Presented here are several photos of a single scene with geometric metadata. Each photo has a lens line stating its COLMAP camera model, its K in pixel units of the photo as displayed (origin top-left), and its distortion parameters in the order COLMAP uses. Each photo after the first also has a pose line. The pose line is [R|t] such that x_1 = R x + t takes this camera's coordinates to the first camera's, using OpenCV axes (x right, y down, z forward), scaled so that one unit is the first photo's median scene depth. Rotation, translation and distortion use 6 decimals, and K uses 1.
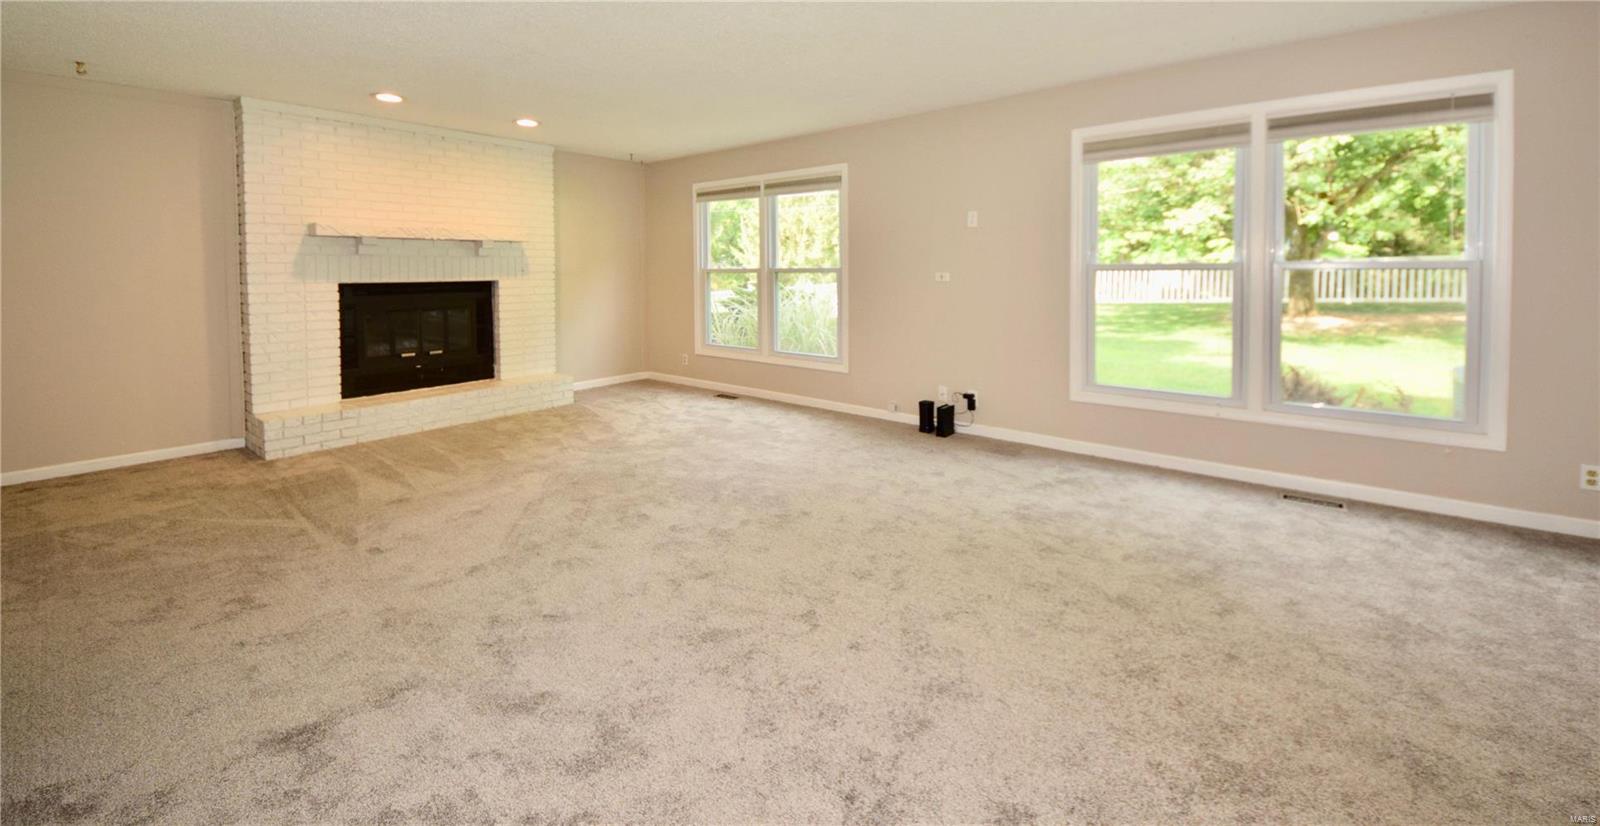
lens RADIAL K [[629.8, 0, 801.9], [0, 629.8, 289.3], [0, 0, 1]] dist [0.000073, -0.000181]
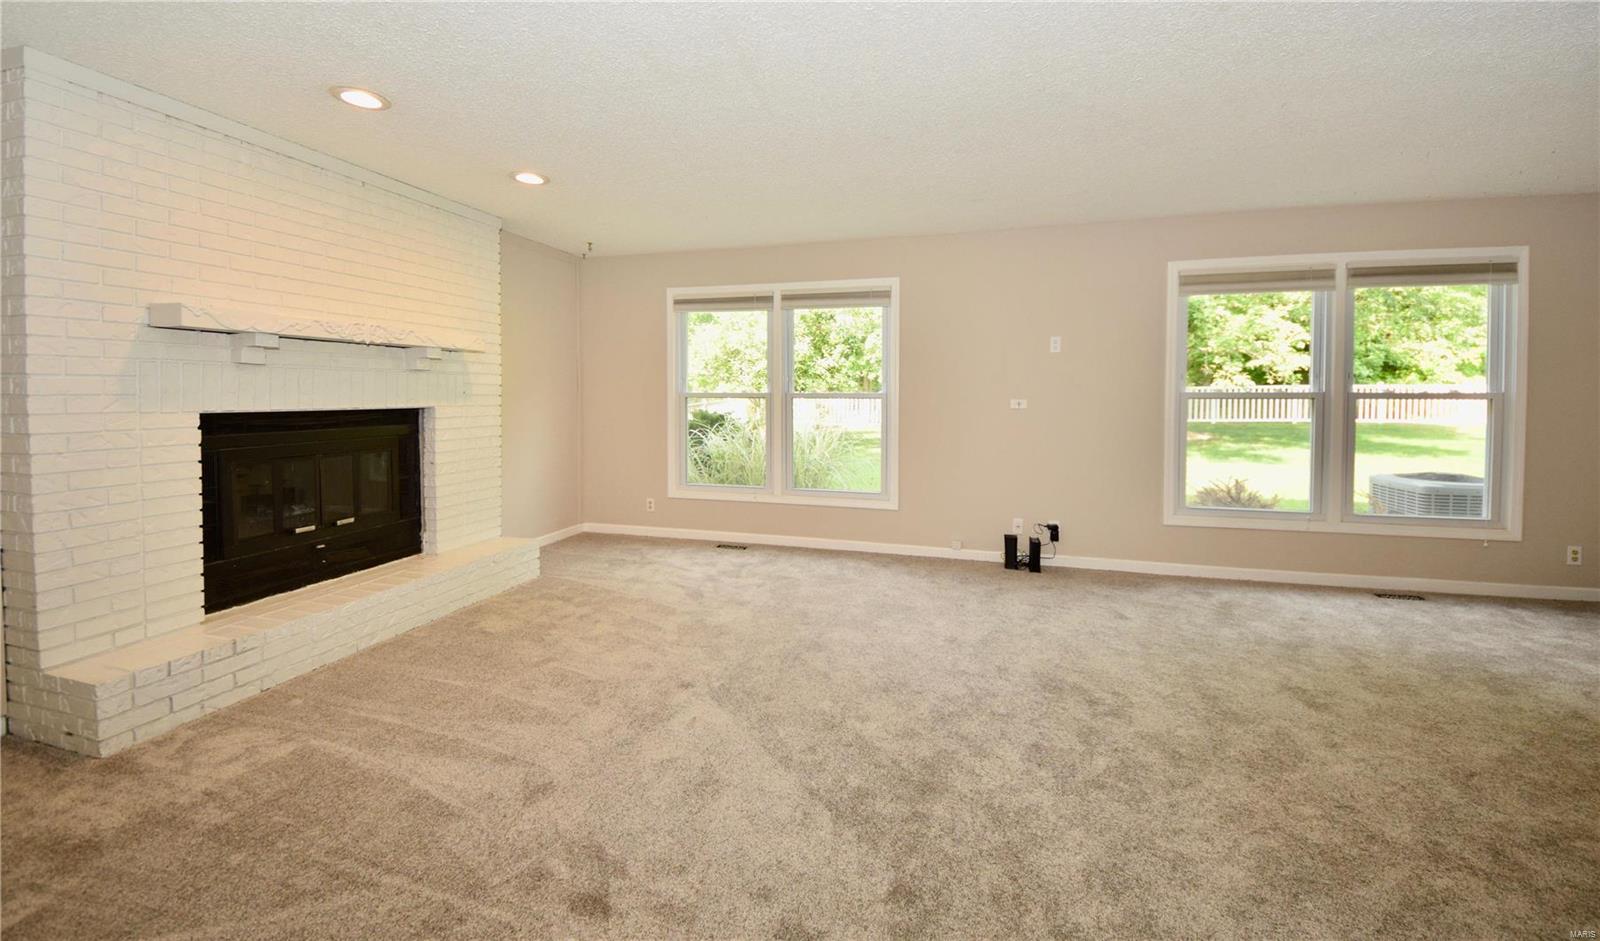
lens RADIAL K [[627.9, 0, 801.5], [0, 627.9, 407.6], [0, 0, 1]] dist [0.014307, -0.011064]
pose [[0.915121, -0.000245, 0.403178, -0.466717], [0.004738, 0.999937, -0.010146, -0.006129], [-0.403150, 0.011195, 0.915065, 0.260277]]
